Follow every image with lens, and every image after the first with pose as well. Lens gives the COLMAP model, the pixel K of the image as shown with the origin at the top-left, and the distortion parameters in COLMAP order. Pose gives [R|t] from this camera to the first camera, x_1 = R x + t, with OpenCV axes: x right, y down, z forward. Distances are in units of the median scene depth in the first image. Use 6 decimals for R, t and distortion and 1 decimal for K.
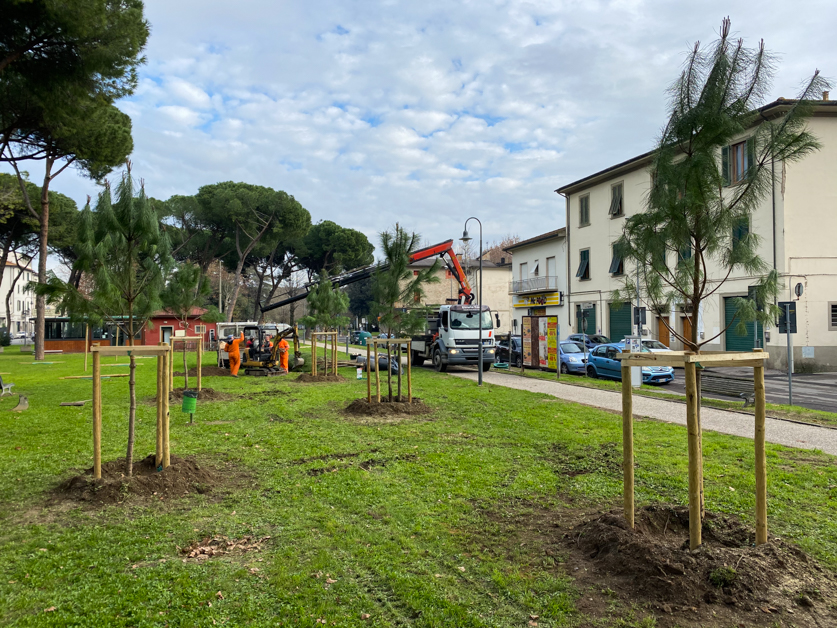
lens RADIAL K [[643.0, 0, 418.5], [0, 643.0, 314.0], [0, 0, 1]] dist [0.104776, -0.195685]
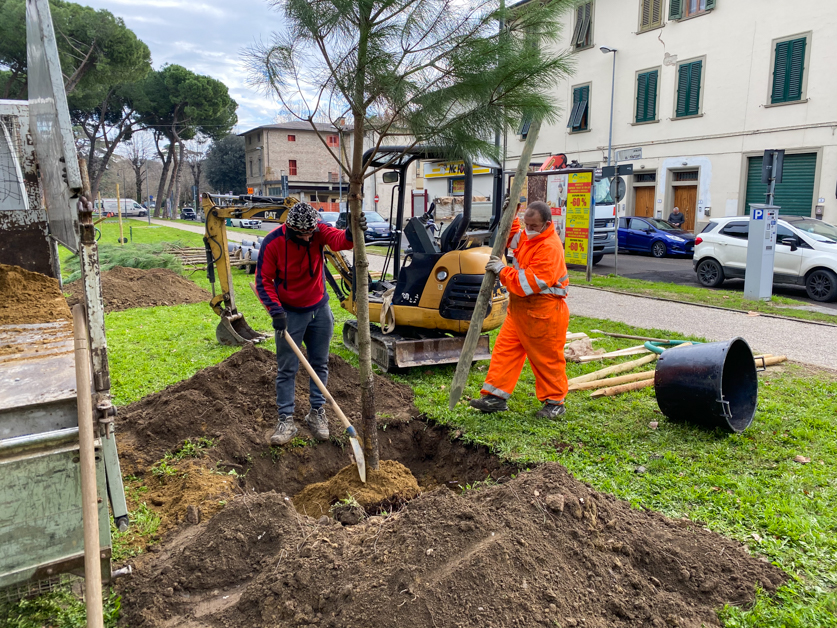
lens RADIAL K [[635.9, 0, 413.5], [0, 635.9, 312.0], [0, 0, 1]] dist [0.004558, -0.000635]
pose [[0.980486, -0.023021, 0.195237, -0.027561], [-0.012685, 0.983642, 0.179688, 0.014643], [-0.196180, -0.178658, 0.964155, 0.263752]]
